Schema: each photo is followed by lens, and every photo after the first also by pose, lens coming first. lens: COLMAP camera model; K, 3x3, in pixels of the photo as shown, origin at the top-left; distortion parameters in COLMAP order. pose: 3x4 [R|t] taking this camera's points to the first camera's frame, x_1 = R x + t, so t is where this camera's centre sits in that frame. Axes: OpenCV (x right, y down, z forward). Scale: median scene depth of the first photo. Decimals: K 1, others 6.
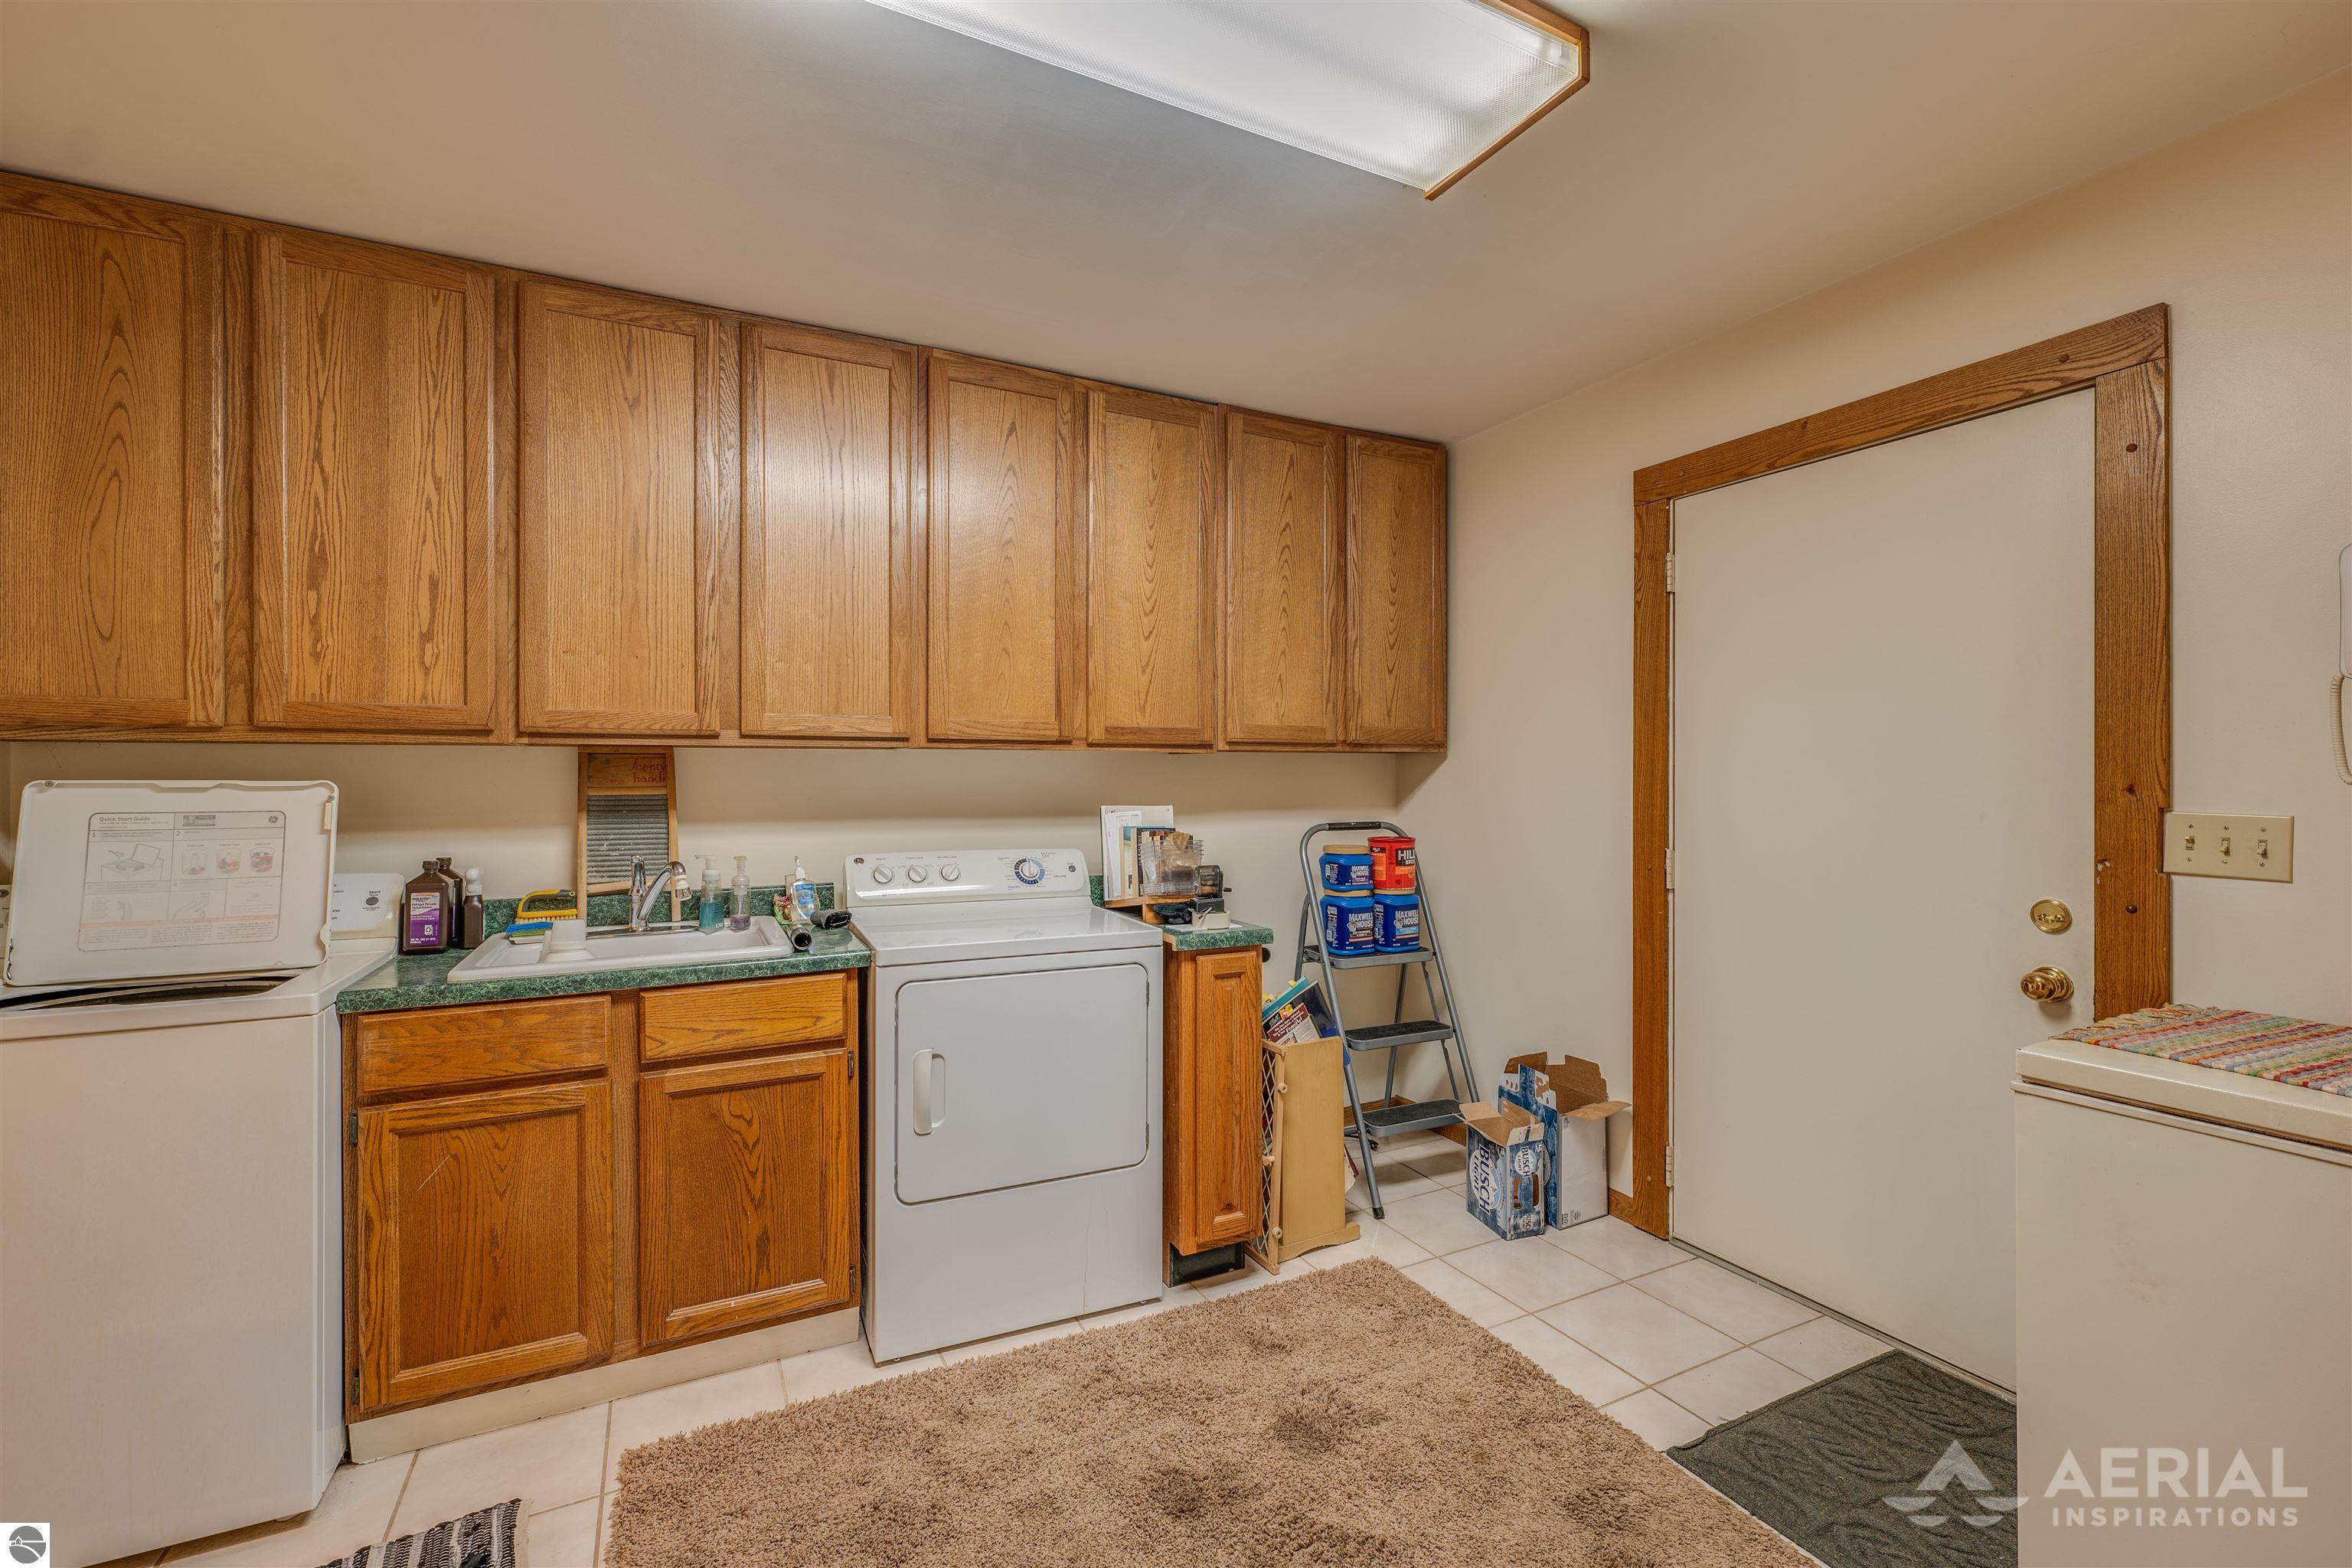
lens RADIAL K [[1002.4, 0, 1176.0], [0, 1002.4, 784.0], [0, 0, 1]] dist [-0.000755, -0.000266]
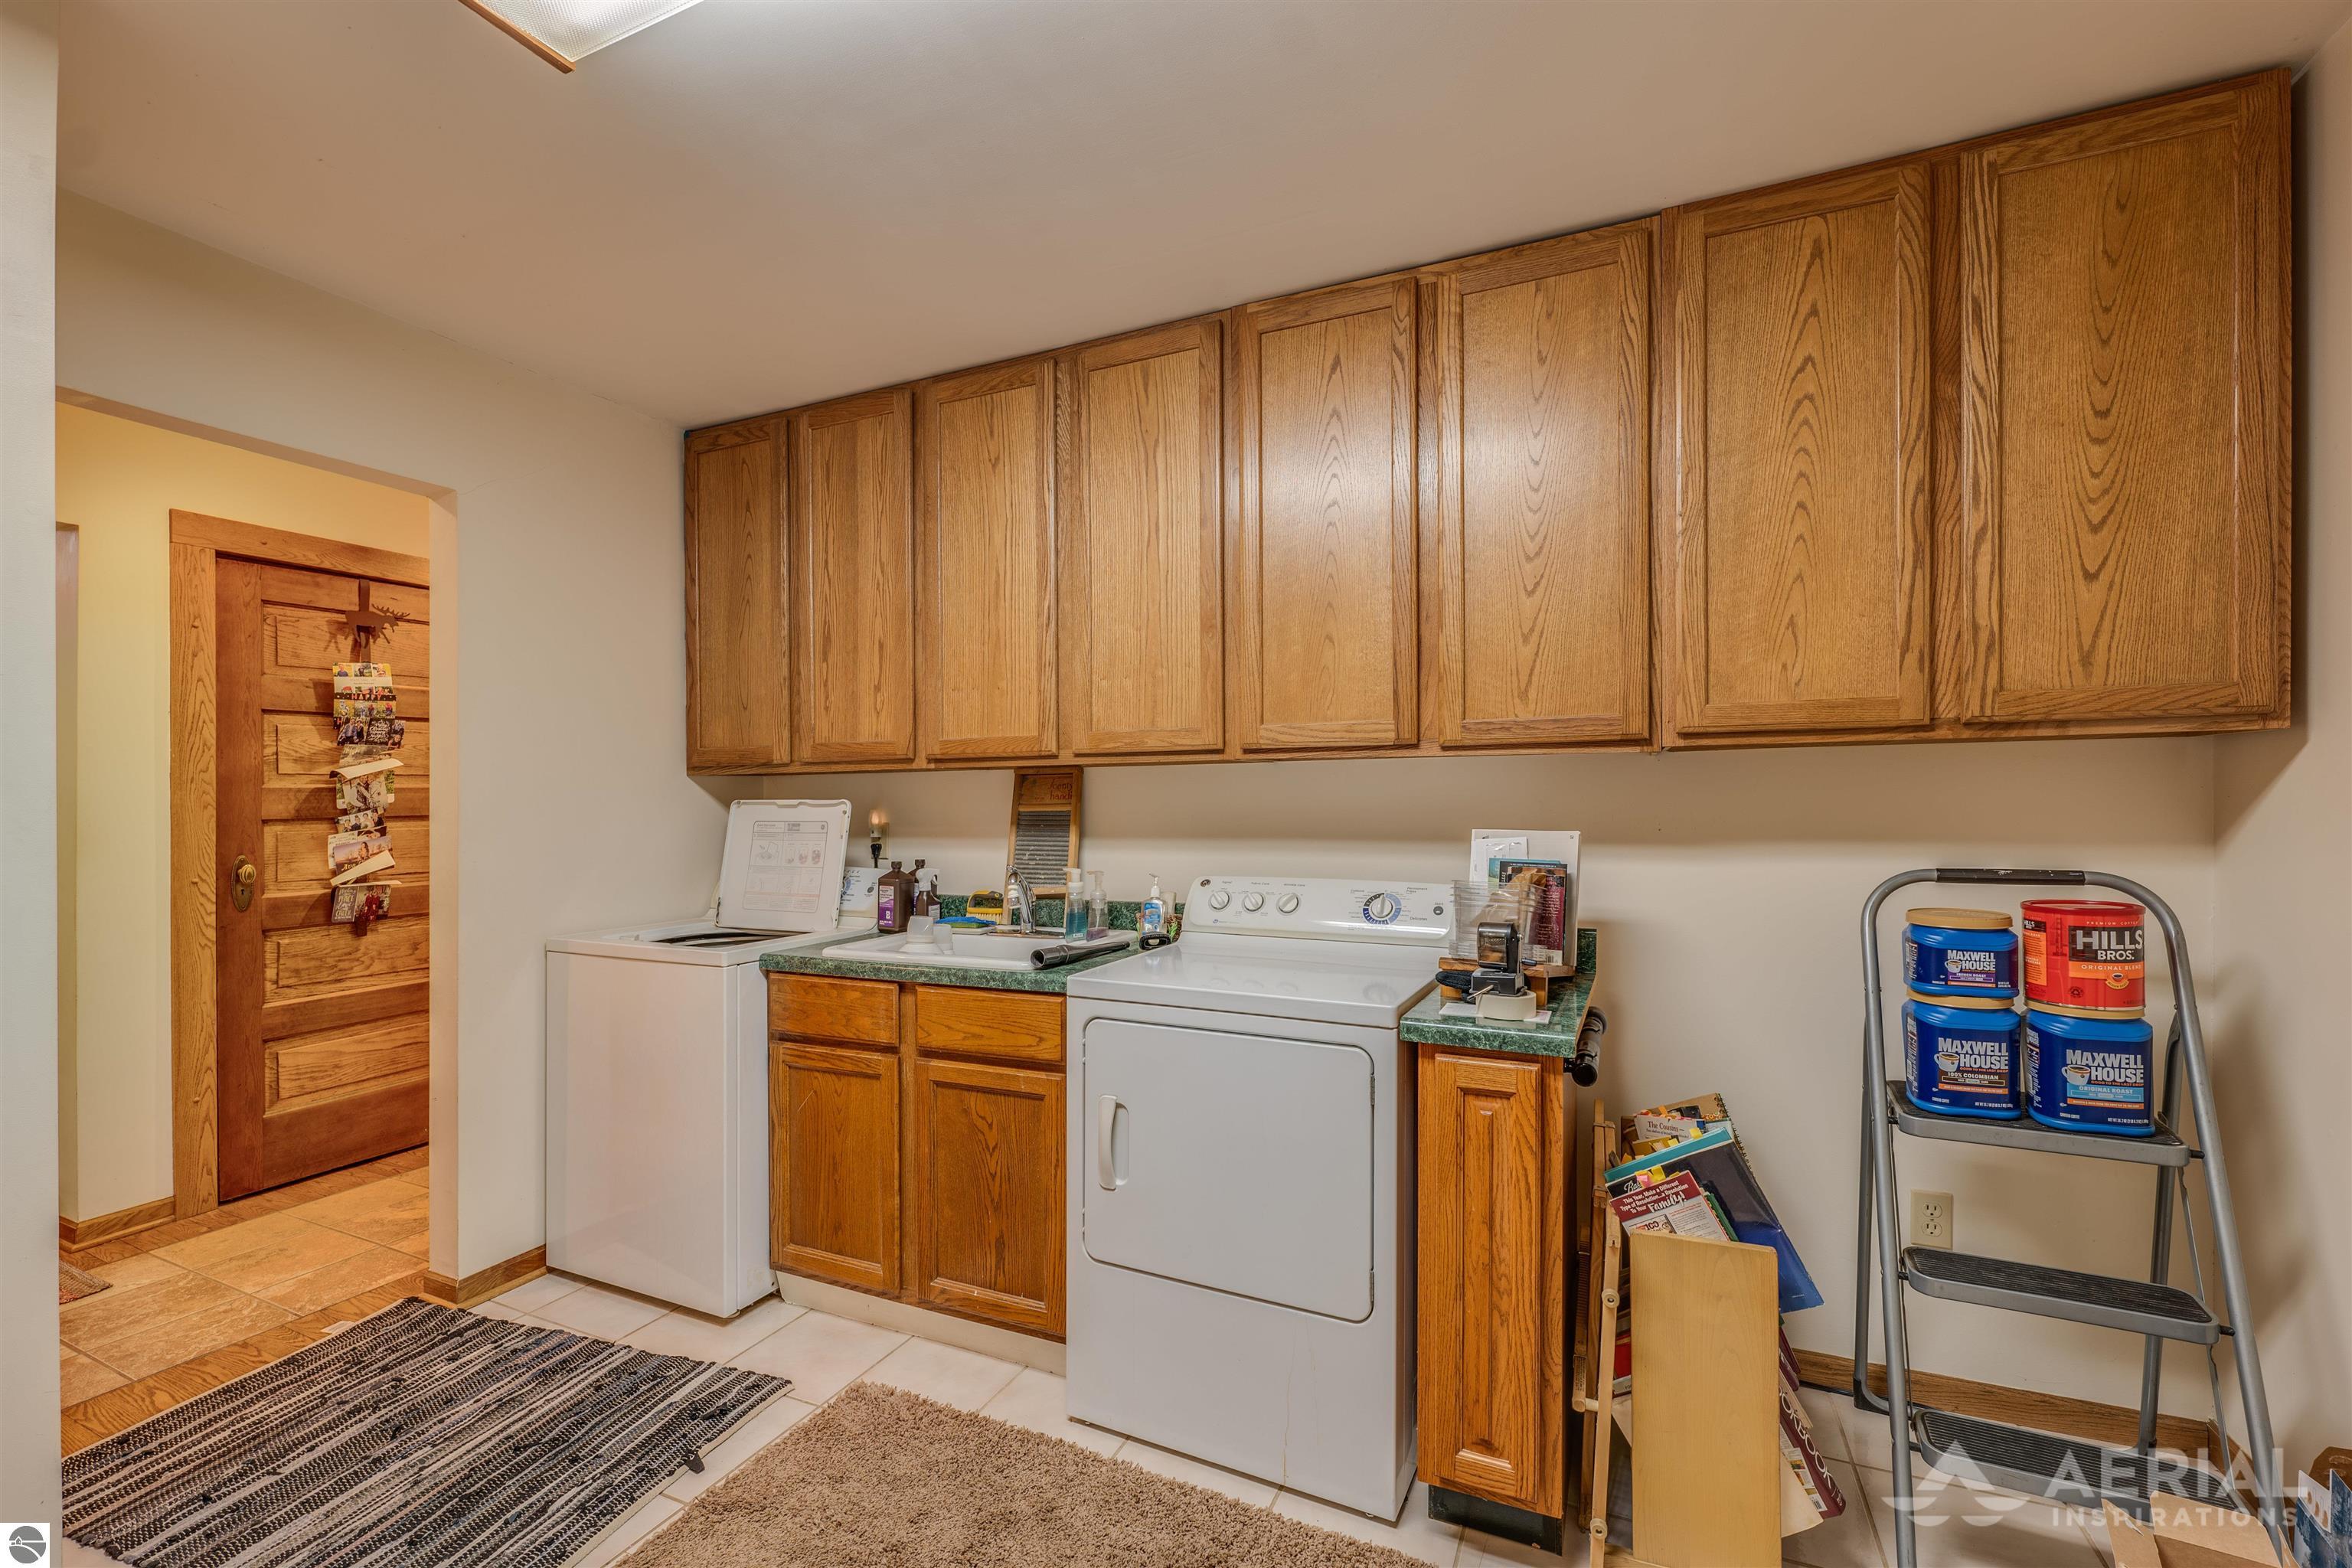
lens RADIAL K [[1002.4, 0, 1176.7], [0, 1002.4, 805.6], [0, 0, 1]] dist [-0.001394, -0.000265]
pose [[0.619531, 0.001447, -0.784971, 0.406475], [0.003143, 0.999986, 0.004324, 0.000271], [0.784966, -0.005146, 0.619517, 0.402698]]
